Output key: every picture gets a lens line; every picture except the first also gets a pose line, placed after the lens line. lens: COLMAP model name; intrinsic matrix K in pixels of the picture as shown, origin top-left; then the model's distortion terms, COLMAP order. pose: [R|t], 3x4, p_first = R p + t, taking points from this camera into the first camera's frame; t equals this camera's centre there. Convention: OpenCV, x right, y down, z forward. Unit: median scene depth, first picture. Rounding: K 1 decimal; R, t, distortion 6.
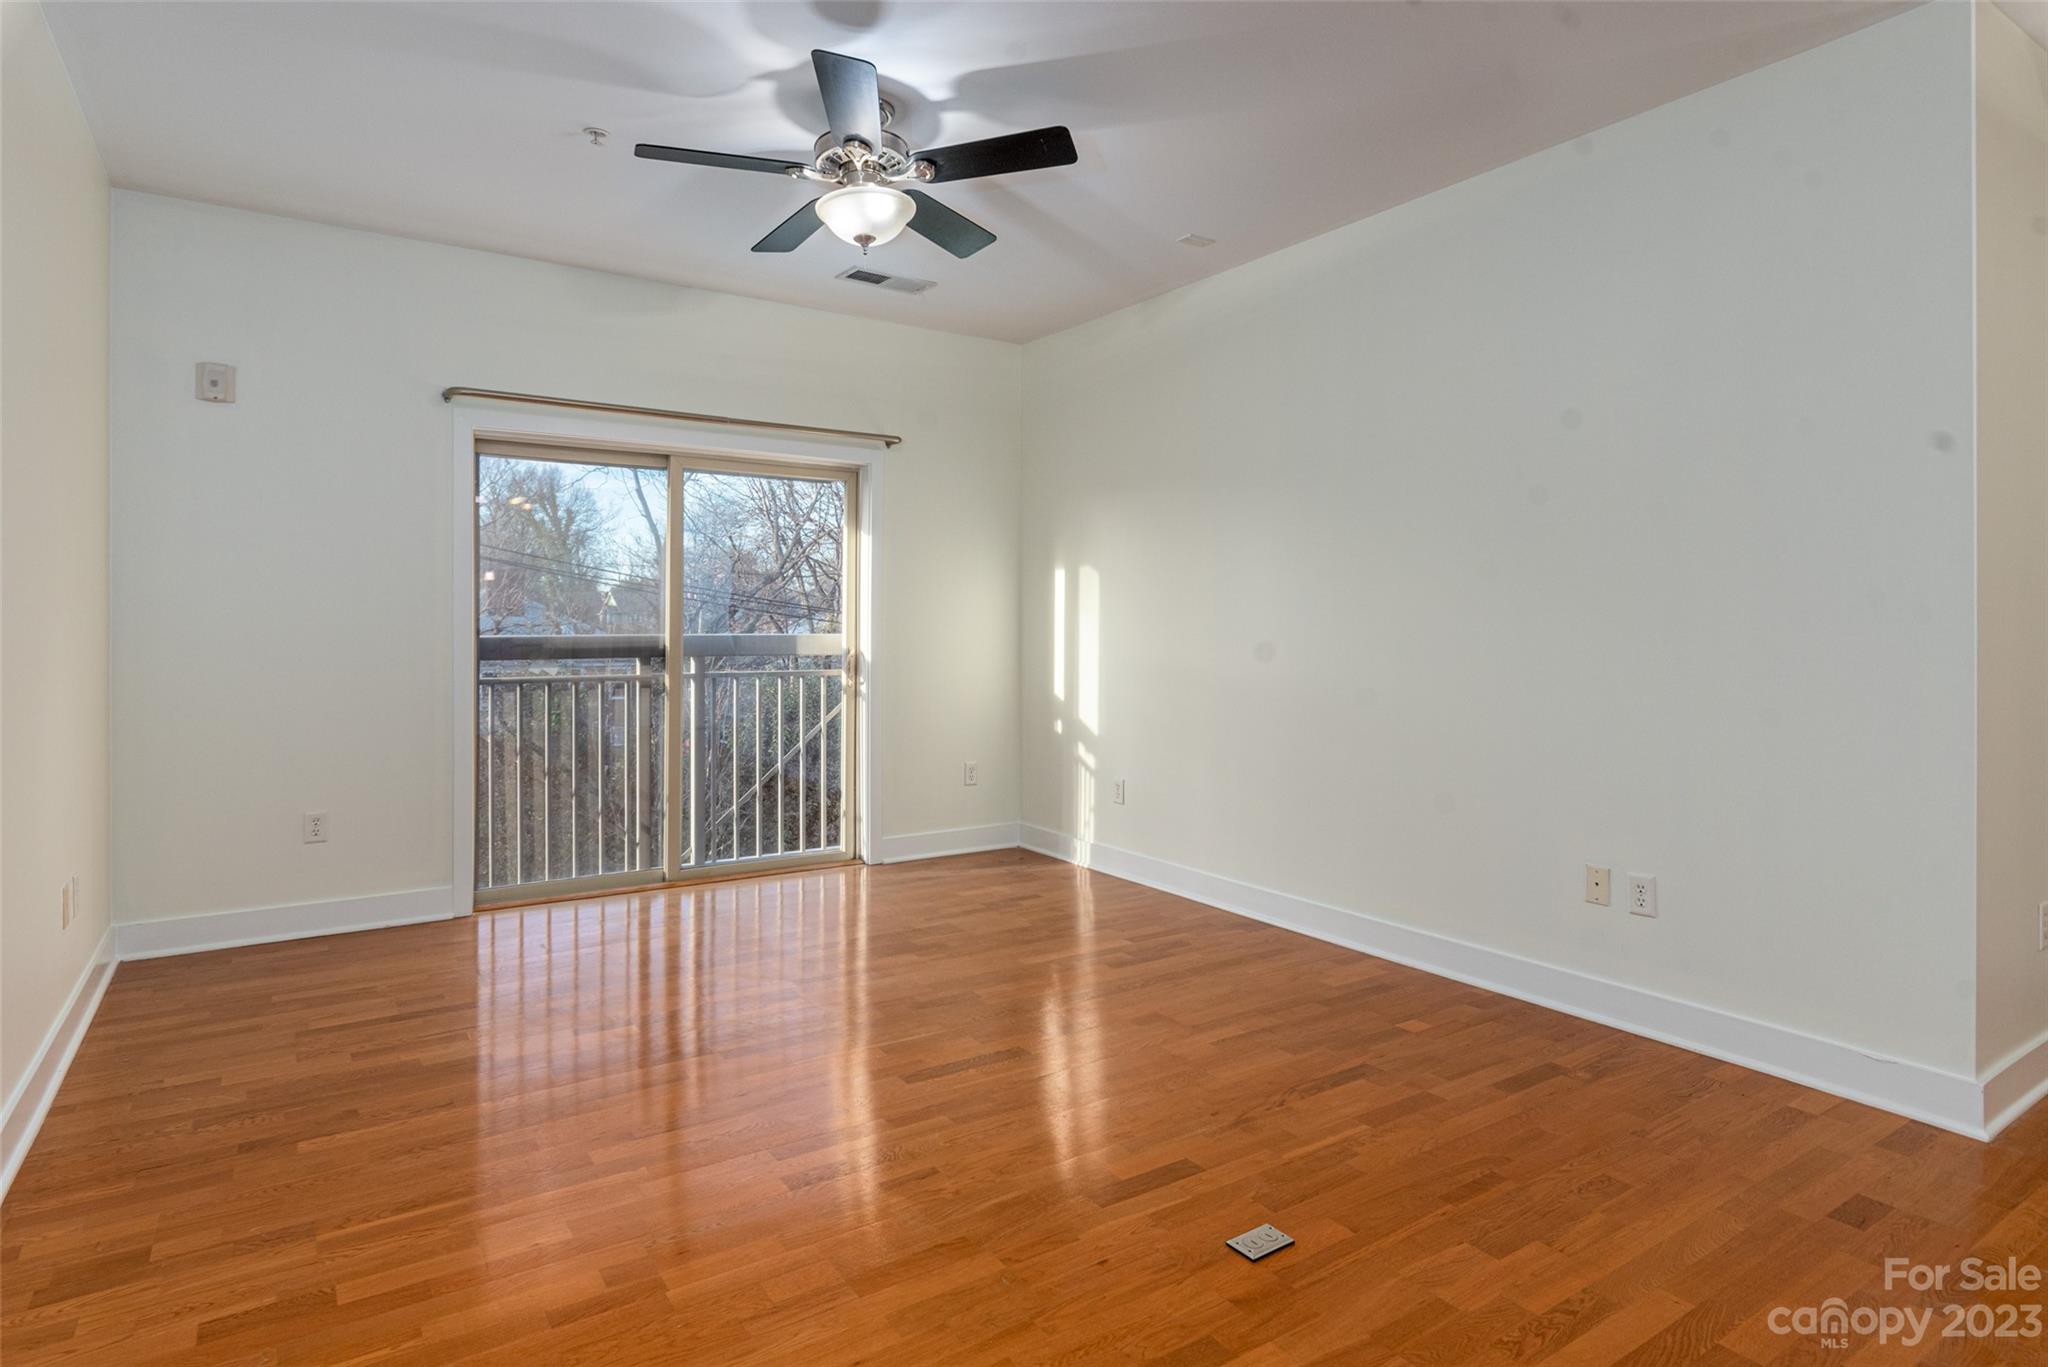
lens RADIAL K [[1095.4, 0, 1019.4], [0, 1095.4, 631.4], [0, 0, 1]] dist [0.004111, 0.000569]
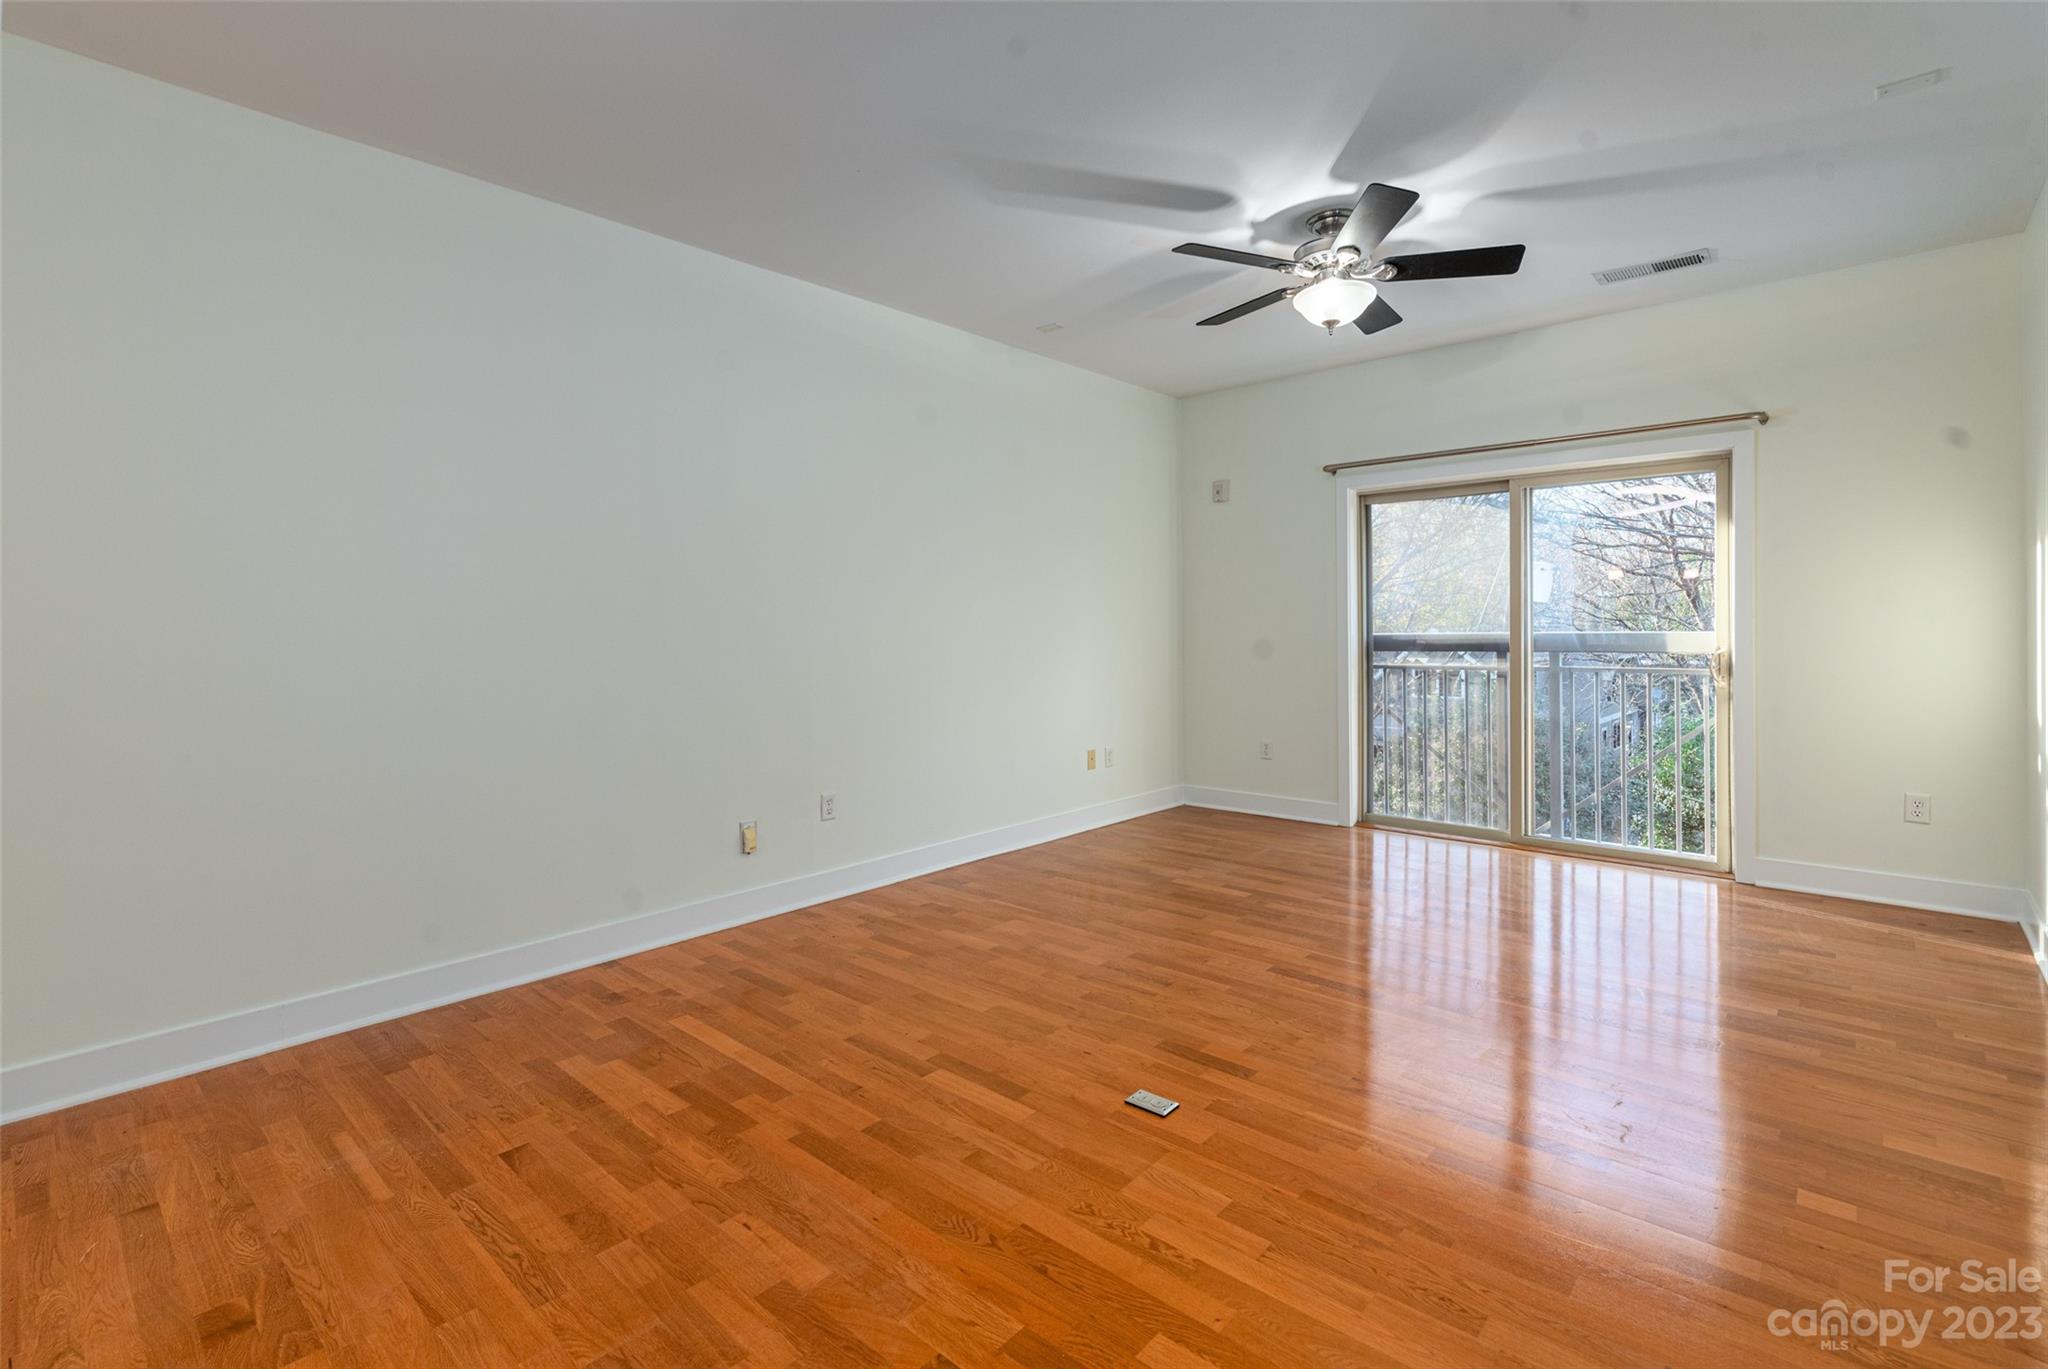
lens RADIAL K [[935.2, 0, 1021.0], [0, 935.2, 636.7], [0, 0, 1]] dist [0.001171, 0.000343]
pose [[0.253575, 0.004194, -0.967307, 0.536914], [0.003579, 0.999980, 0.005273, 0.000011], [0.967309, -0.004799, 0.253555, 0.246870]]
